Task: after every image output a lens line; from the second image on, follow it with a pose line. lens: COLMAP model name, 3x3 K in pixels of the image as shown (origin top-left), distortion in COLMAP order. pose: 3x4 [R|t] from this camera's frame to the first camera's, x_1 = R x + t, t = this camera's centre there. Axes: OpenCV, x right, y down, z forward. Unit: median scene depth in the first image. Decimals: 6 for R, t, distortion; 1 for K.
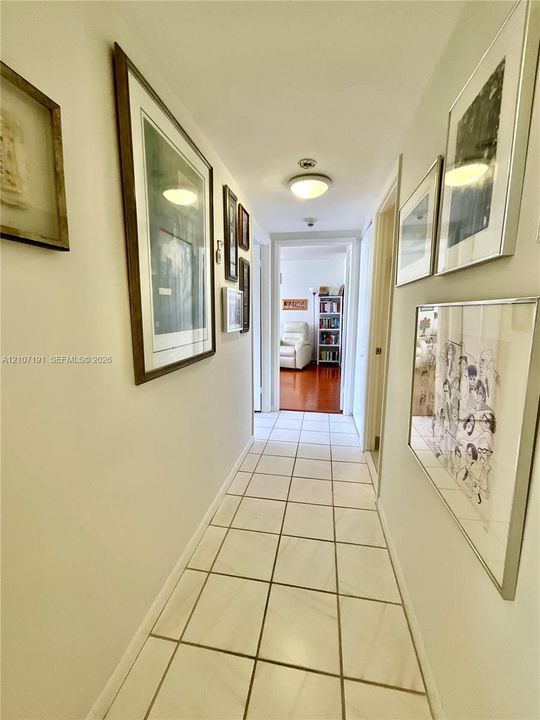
lens RADIAL K [[290.7, 0, 270.7], [0, 290.7, 355.9], [0, 0, 1]] dist [0.001869, 0.000825]
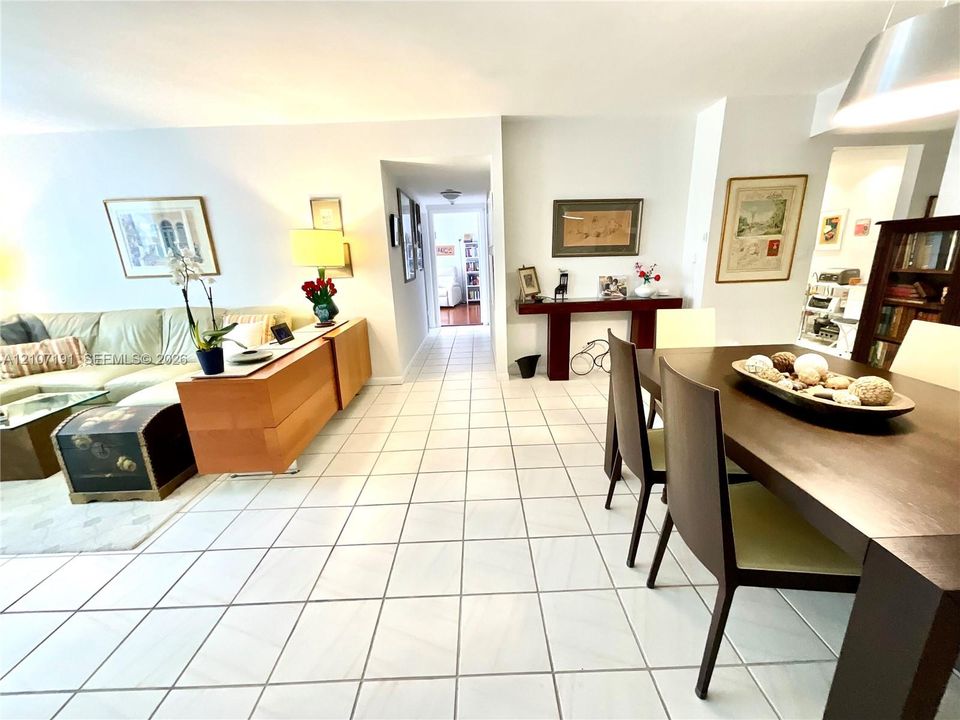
lens RADIAL K [[387.6, 0, 481.1], [0, 387.6, 362.0], [0, 0, 1]] dist [0.001869, 0.000825]
pose [[0.980445, -0.090709, 0.174639, -0.075368], [0.068898, 0.989488, 0.127149, 0.068341], [-0.184337, -0.112630, 0.976388, -0.543507]]
